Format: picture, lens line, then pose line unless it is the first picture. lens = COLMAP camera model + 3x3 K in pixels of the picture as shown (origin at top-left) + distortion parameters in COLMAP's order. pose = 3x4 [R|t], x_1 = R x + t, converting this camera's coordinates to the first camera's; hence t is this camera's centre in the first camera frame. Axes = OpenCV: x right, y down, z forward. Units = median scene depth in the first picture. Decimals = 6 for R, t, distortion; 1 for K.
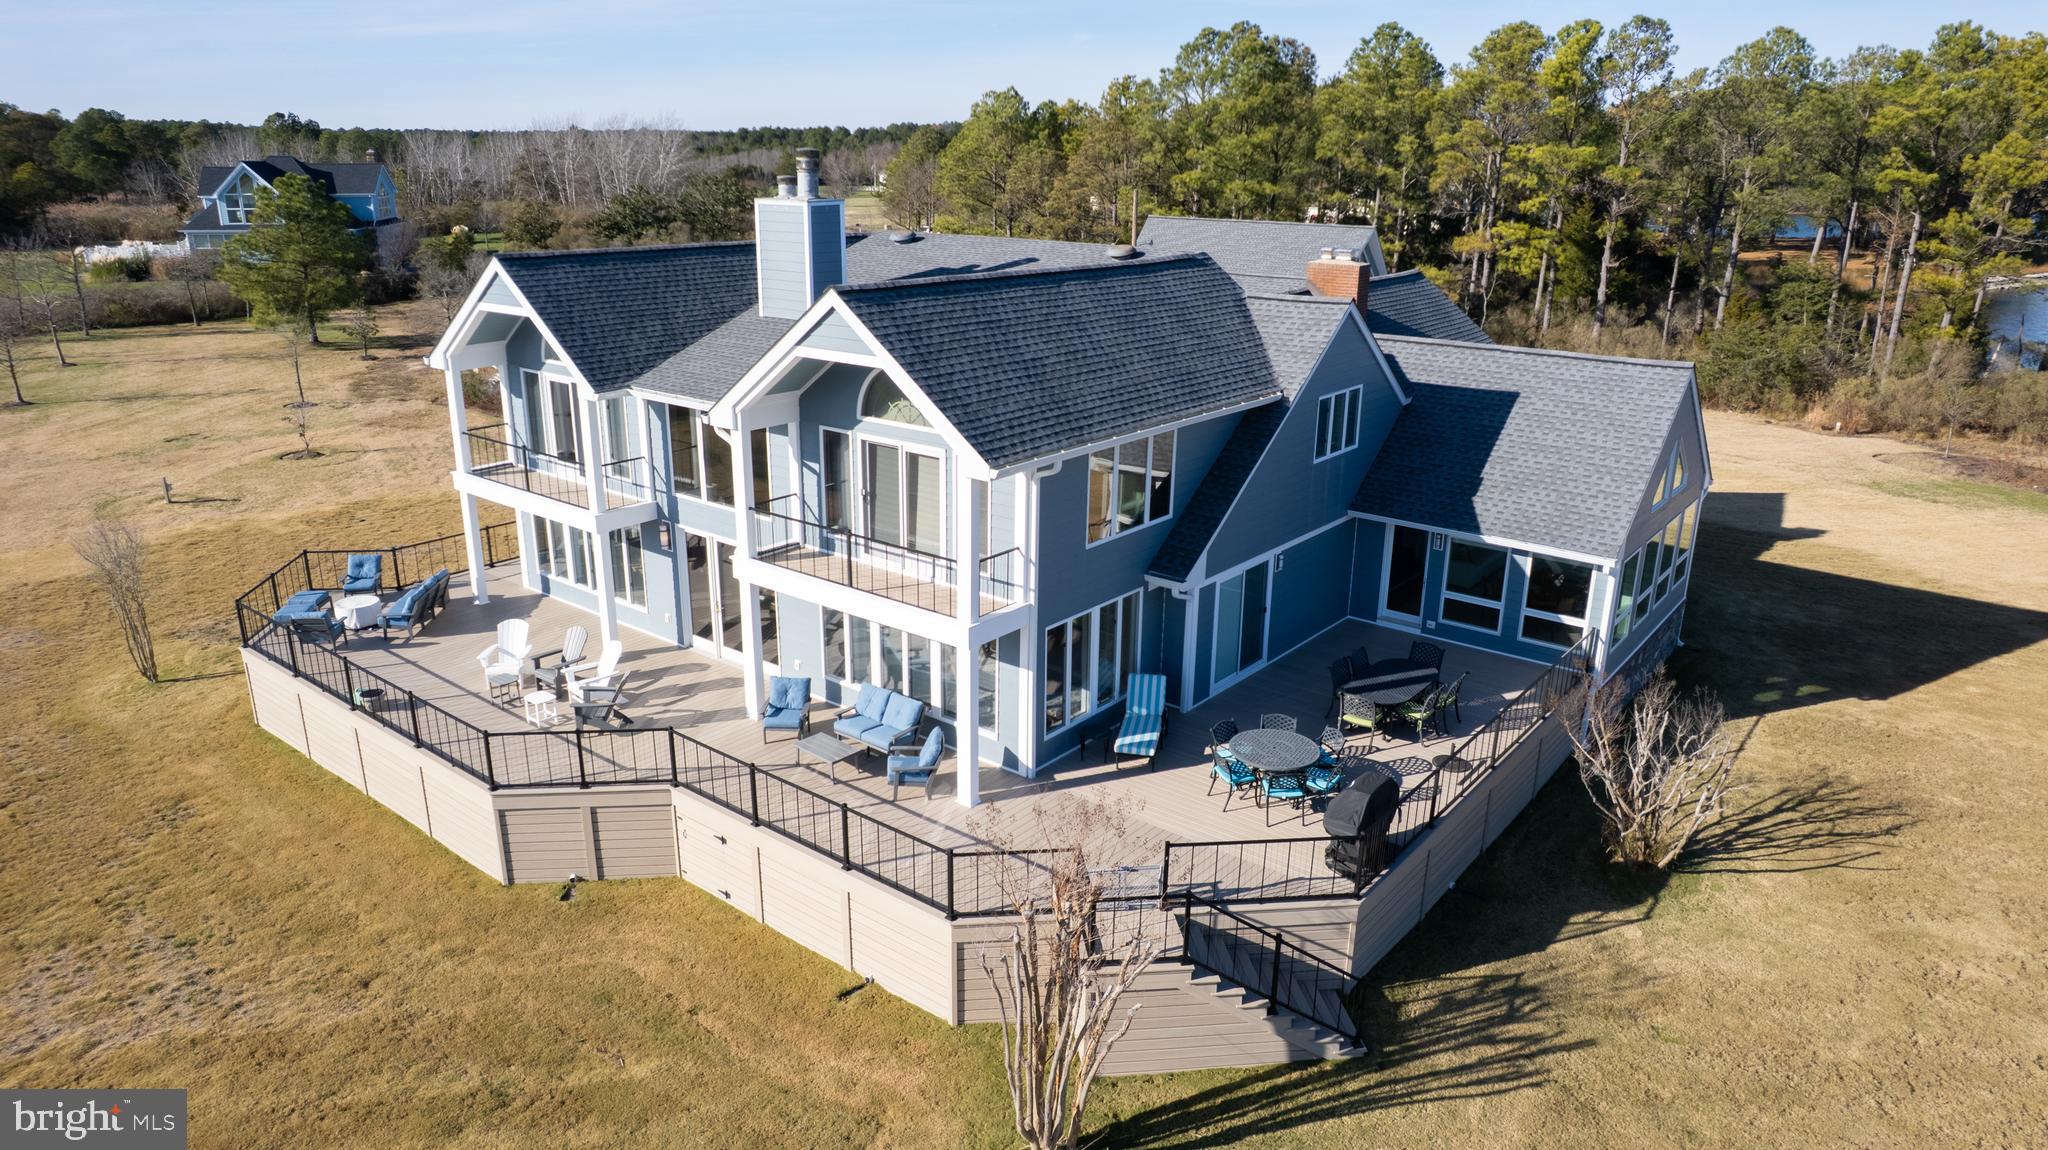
lens RADIAL K [[1302.9, 0, 1026.2], [0, 1302.9, 588.9], [0, 0, 1]] dist [-0.066687, 0.059918]
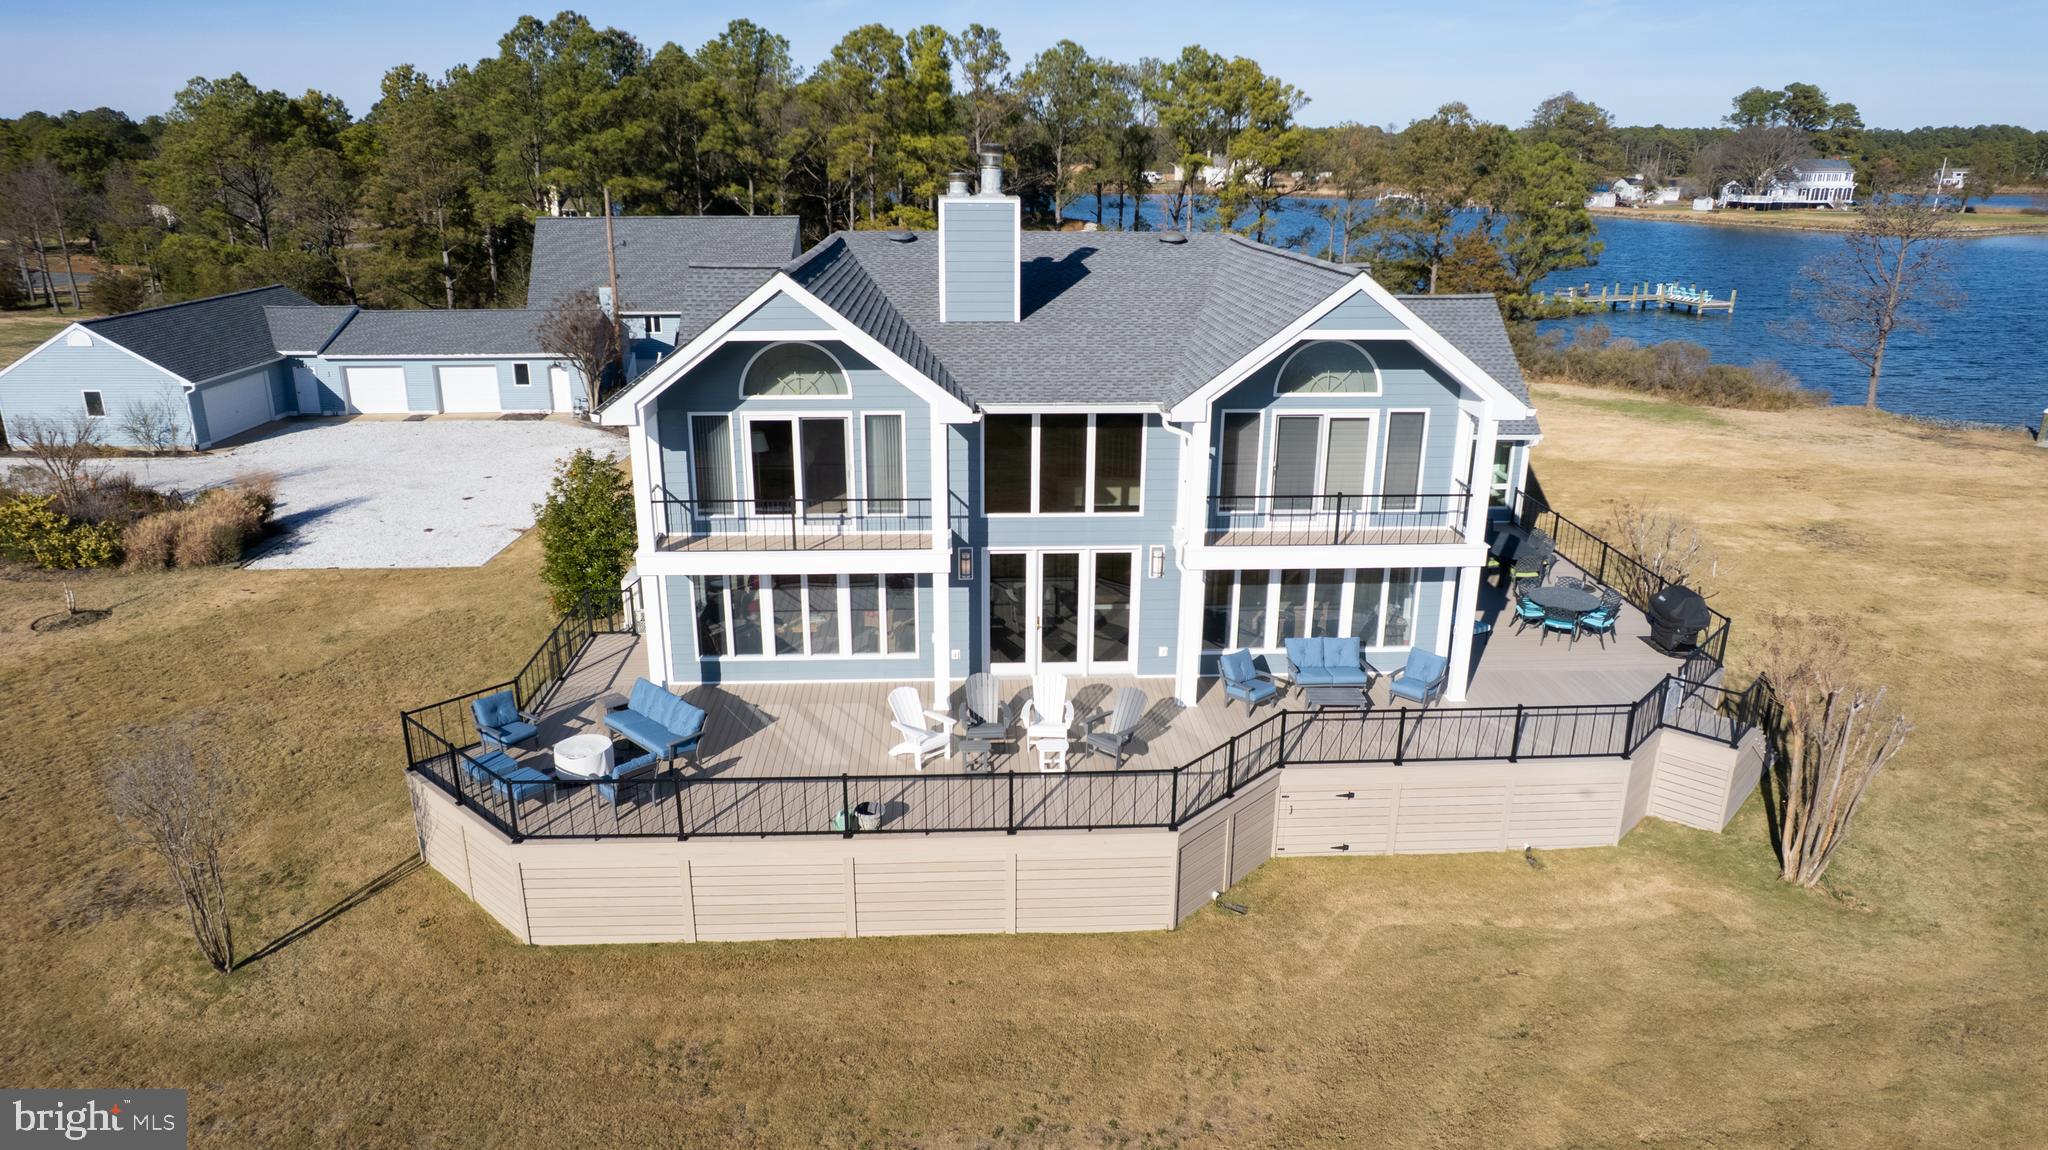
lens RADIAL K [[1302.9, 0, 1022.1], [0, 1302.9, 574.5], [0, 0, 1]] dist [-0.066687, 0.059918]
pose [[0.750013, -0.213907, 0.625879, -0.331799], [0.216800, 0.973489, 0.072912, -0.036990], [-0.624883, 0.081006, 0.776505, 0.102071]]
